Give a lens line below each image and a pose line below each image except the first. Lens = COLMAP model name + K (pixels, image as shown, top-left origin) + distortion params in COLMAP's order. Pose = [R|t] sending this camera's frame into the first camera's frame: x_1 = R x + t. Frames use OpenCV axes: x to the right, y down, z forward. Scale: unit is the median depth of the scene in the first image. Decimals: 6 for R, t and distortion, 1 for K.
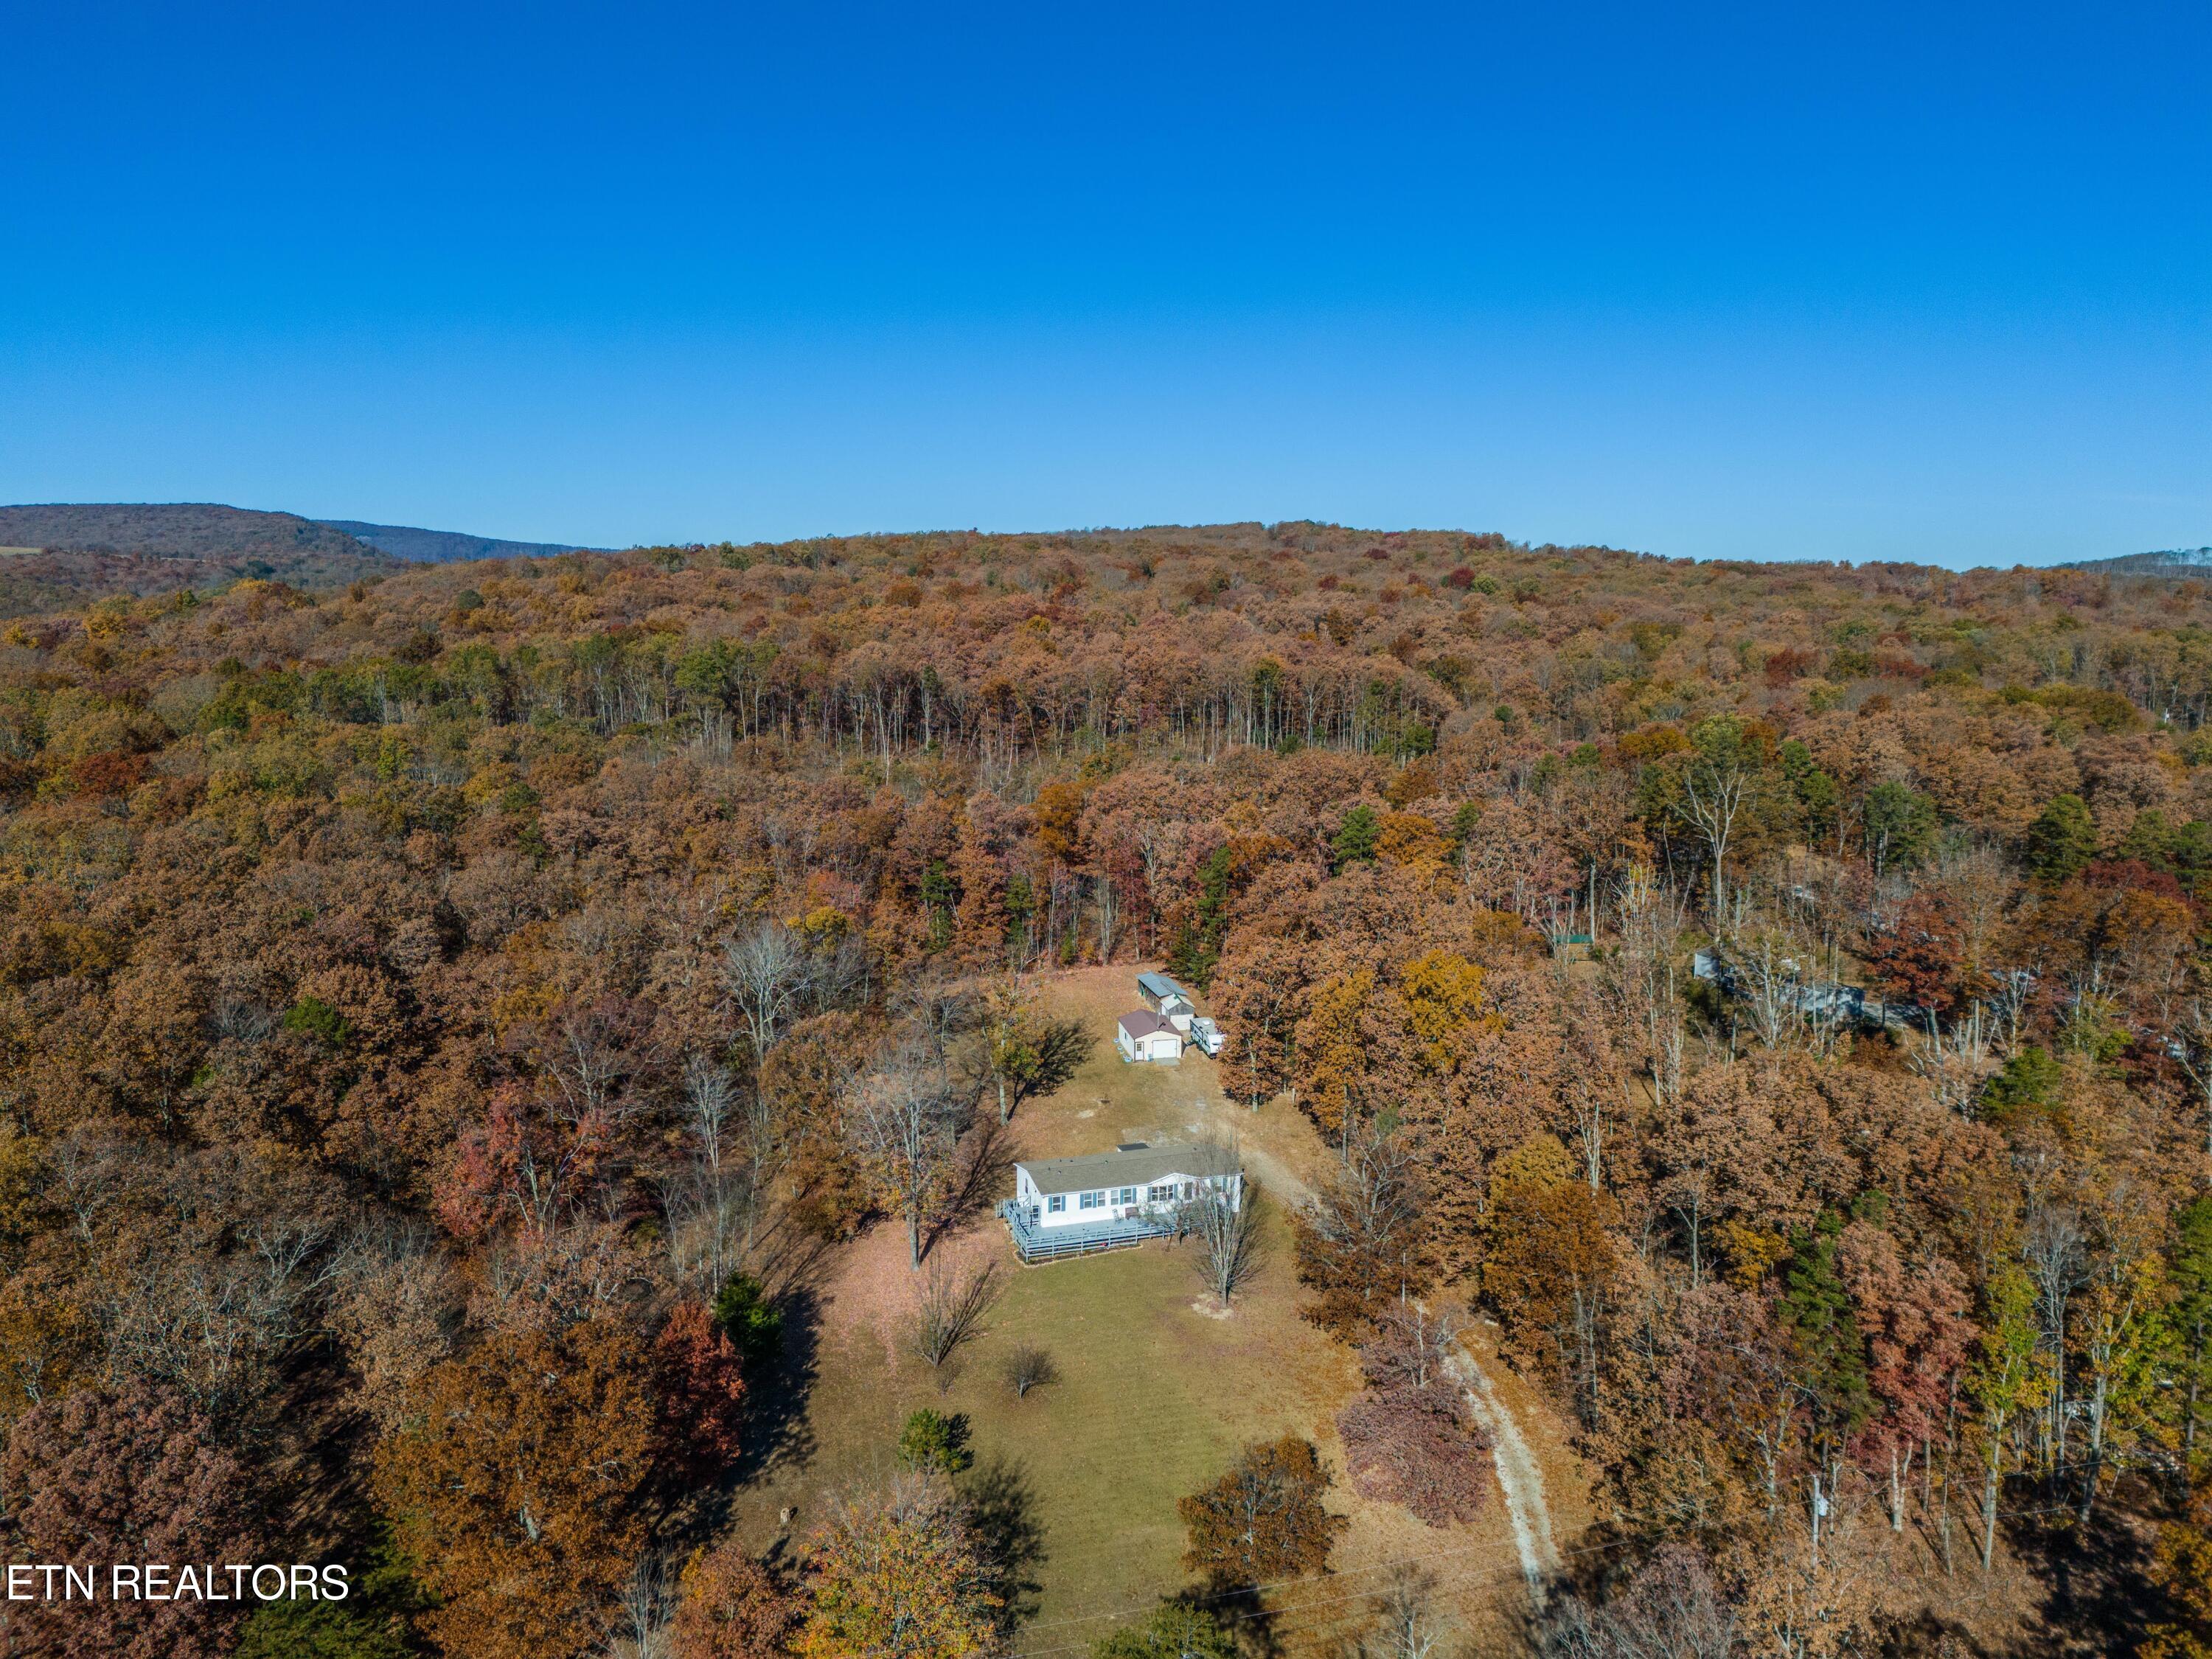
lens RADIAL K [[1614.4, 0, 1106.0], [0, 1614.4, 829.5], [0, 0, 1]] dist [0.108633, -0.128687]
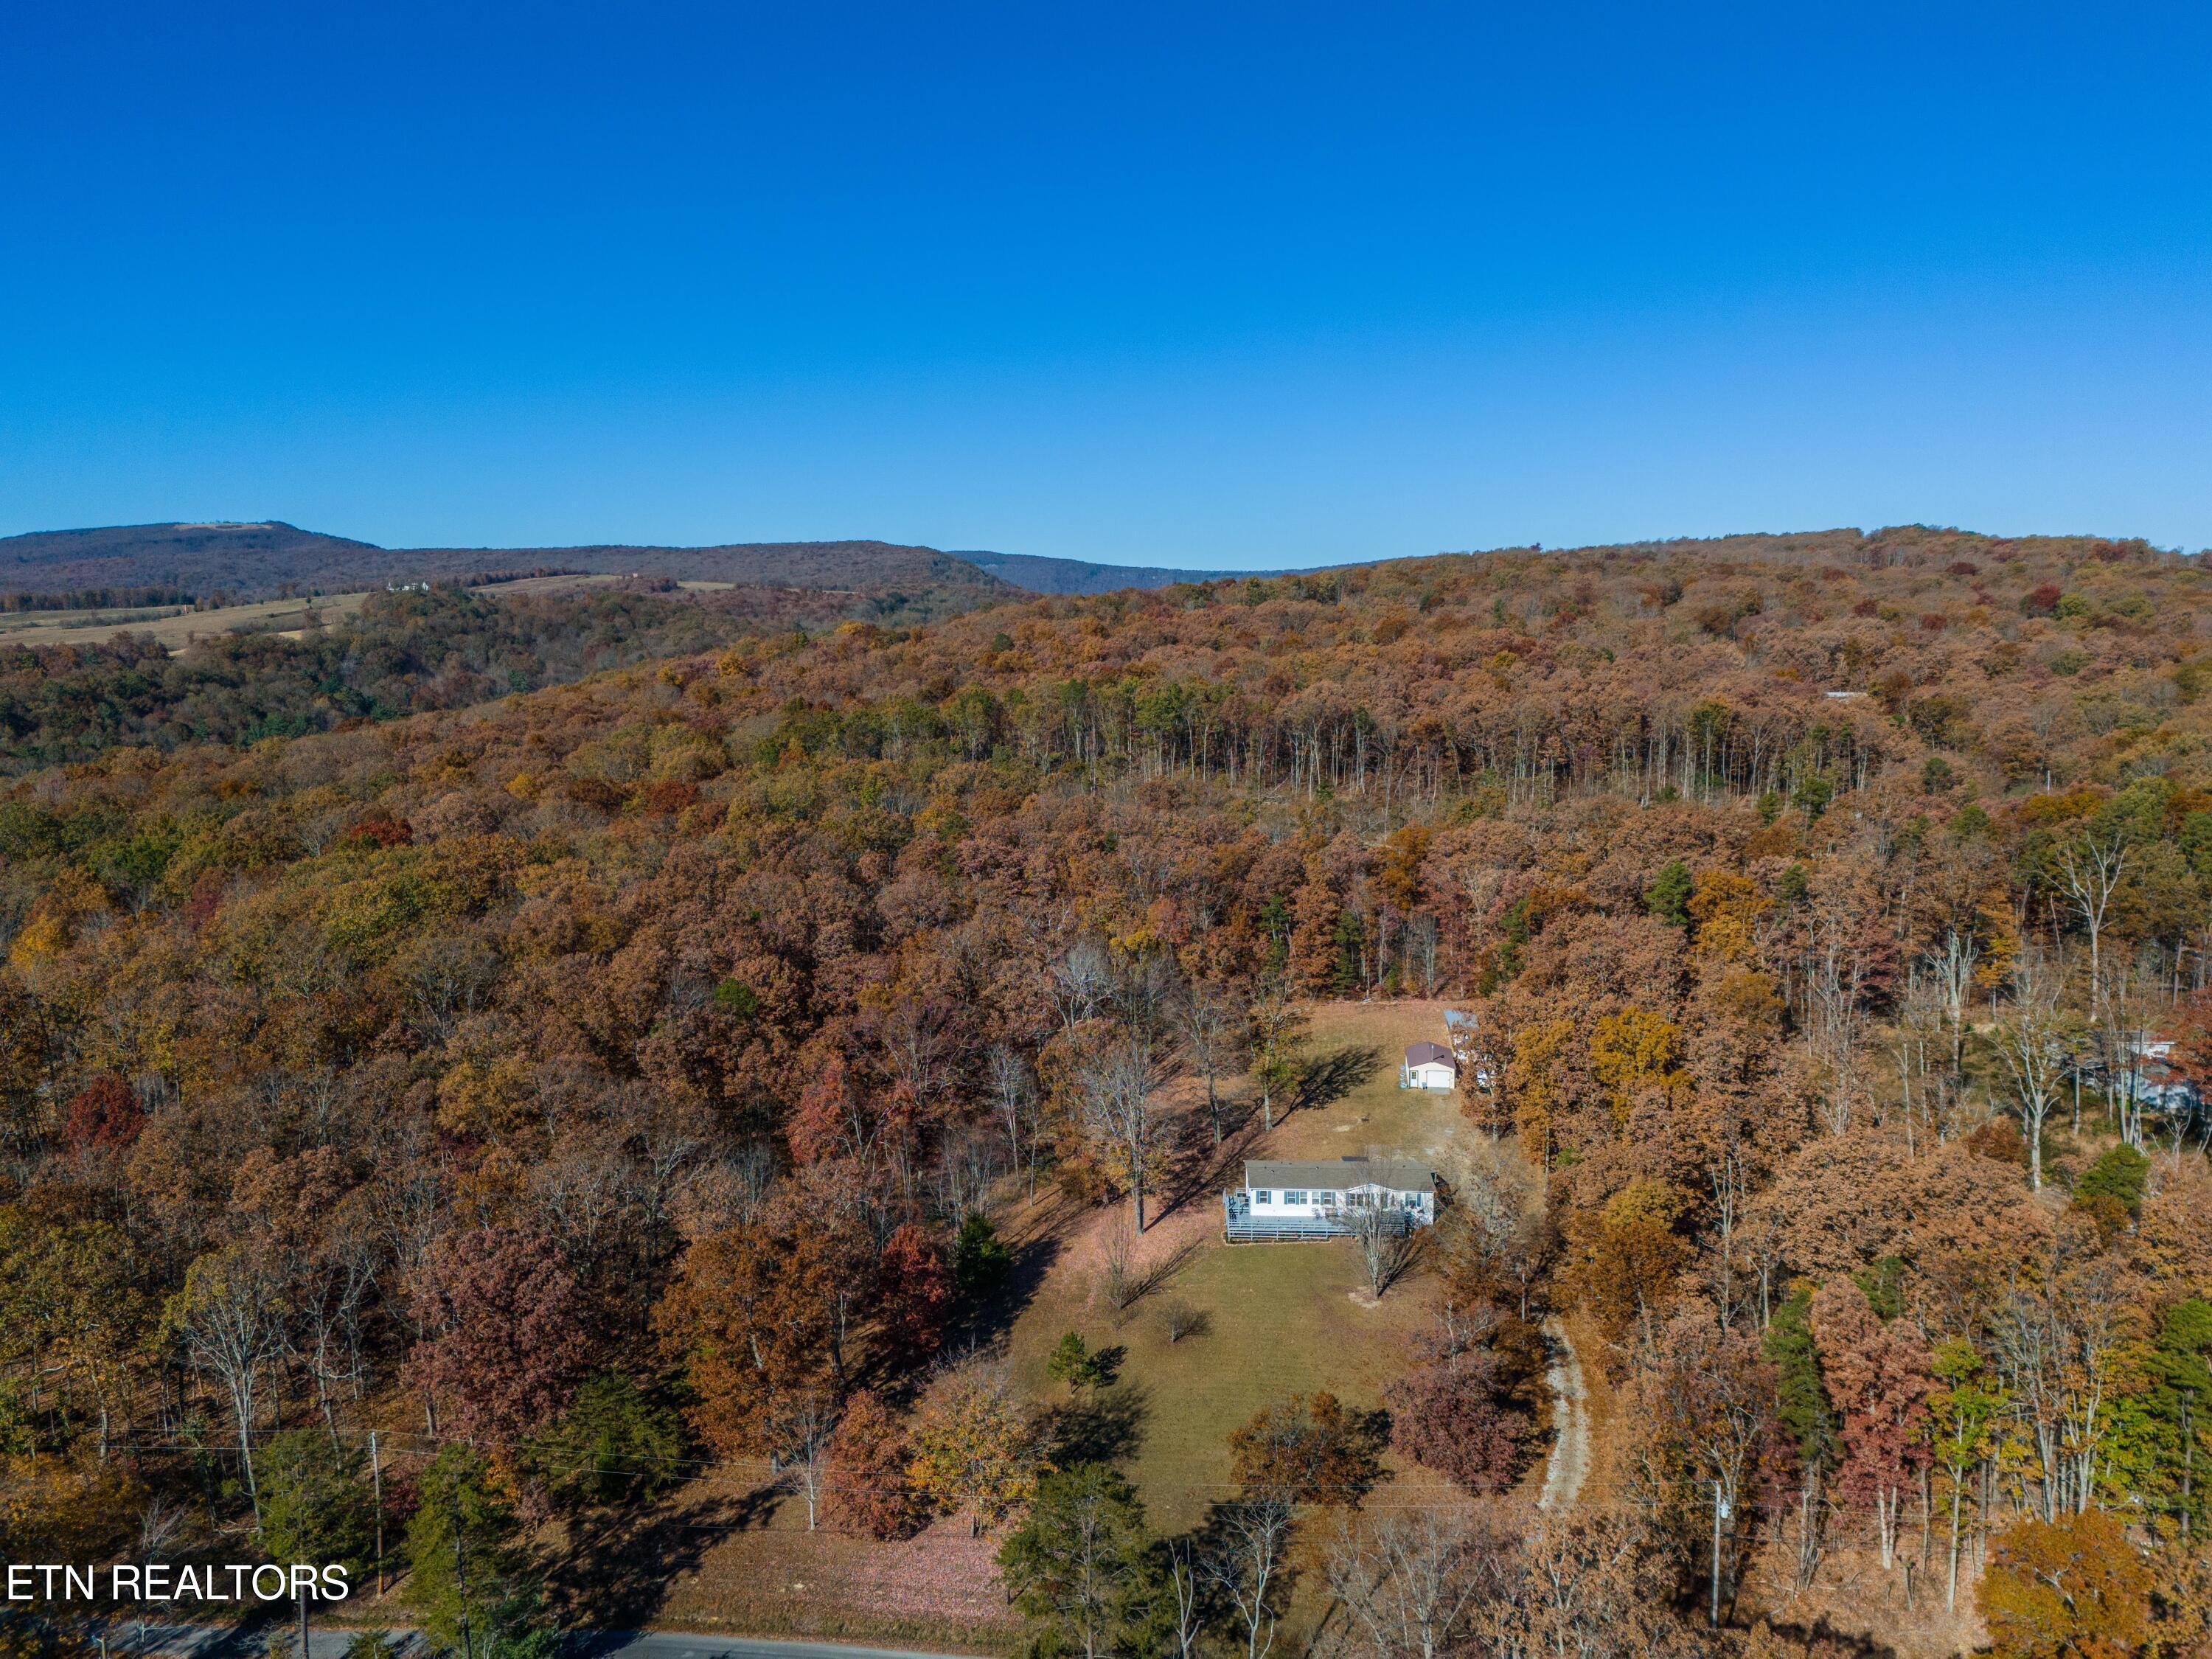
lens RADIAL K [[1614.4, 0, 1106.0], [0, 1614.4, 829.5], [0, 0, 1]] dist [0.108633, -0.128687]
pose [[0.938492, 0.036263, -0.343390, 0.155261], [-0.038934, 0.999241, -0.000886, -0.018860], [0.343098, 0.014201, 0.939192, -0.092541]]
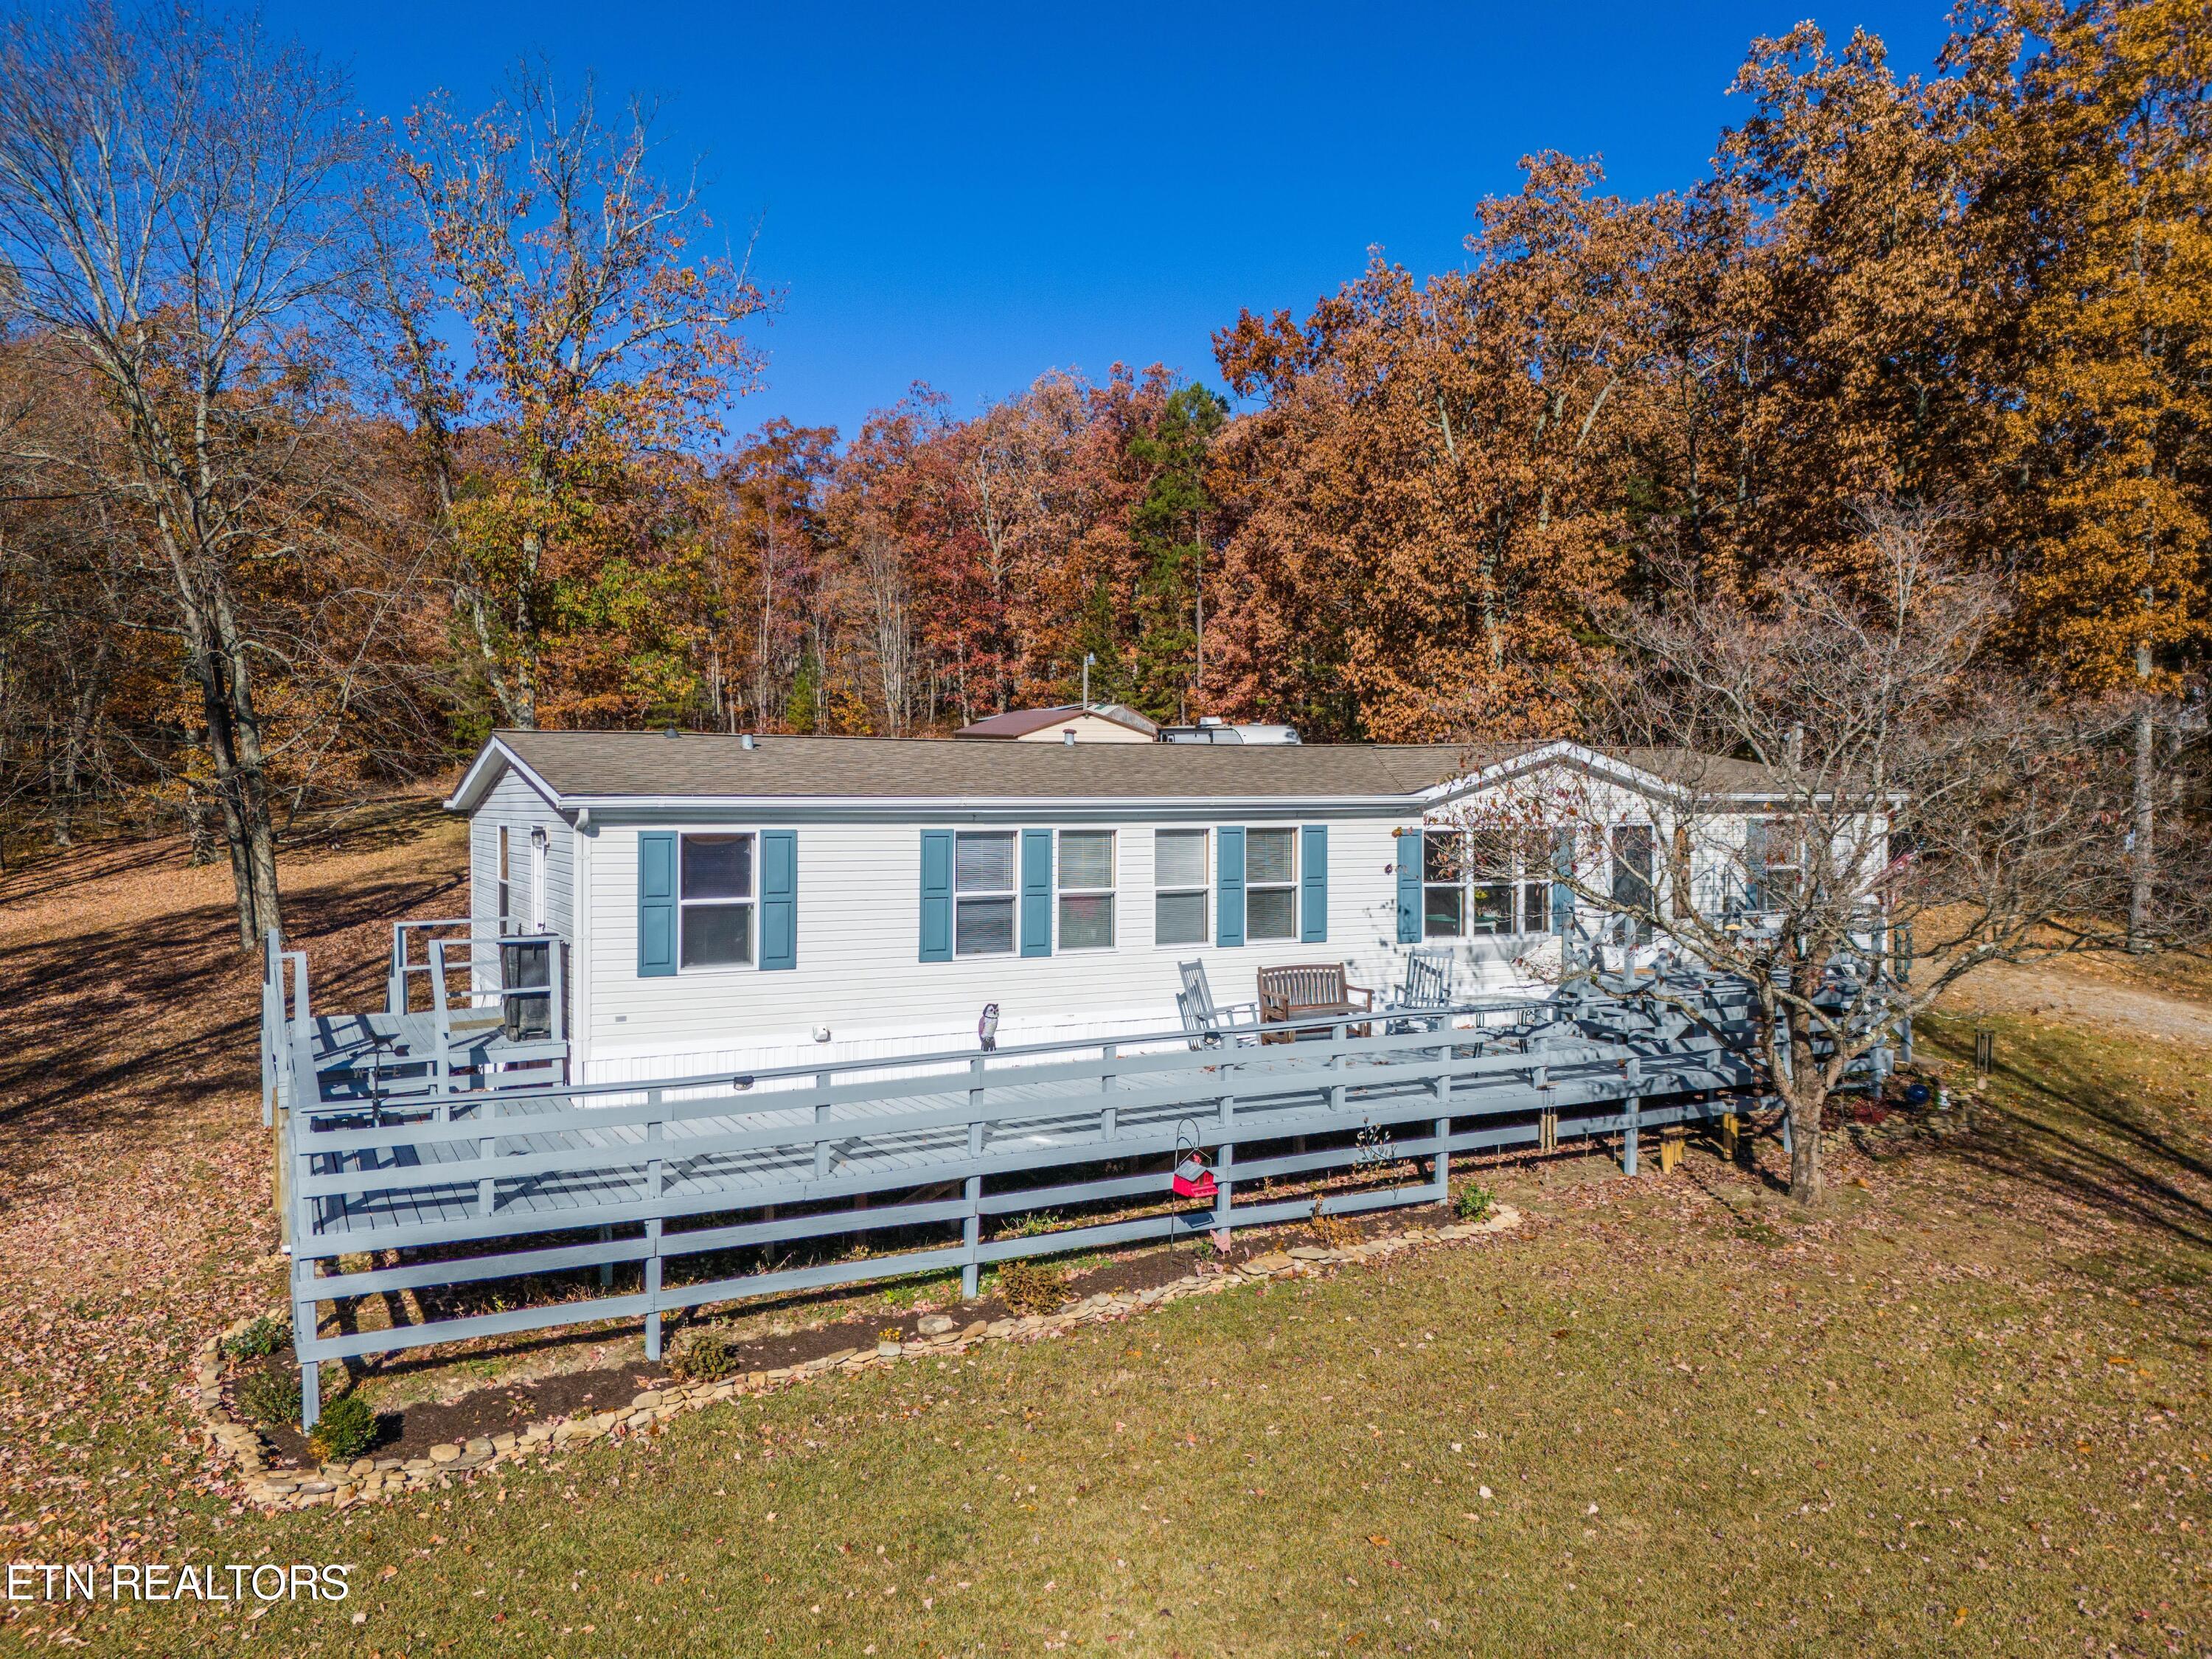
lens RADIAL K [[1628.3, 0, 1106.0], [0, 1628.3, 829.5], [0, 0, 1]] dist [0.056903, -0.050184]
pose [[0.987198, -0.009989, 0.159185, -0.012938], [0.027436, 0.993796, -0.107781, 0.143438], [-0.157121, 0.110768, 0.981348, 0.530473]]
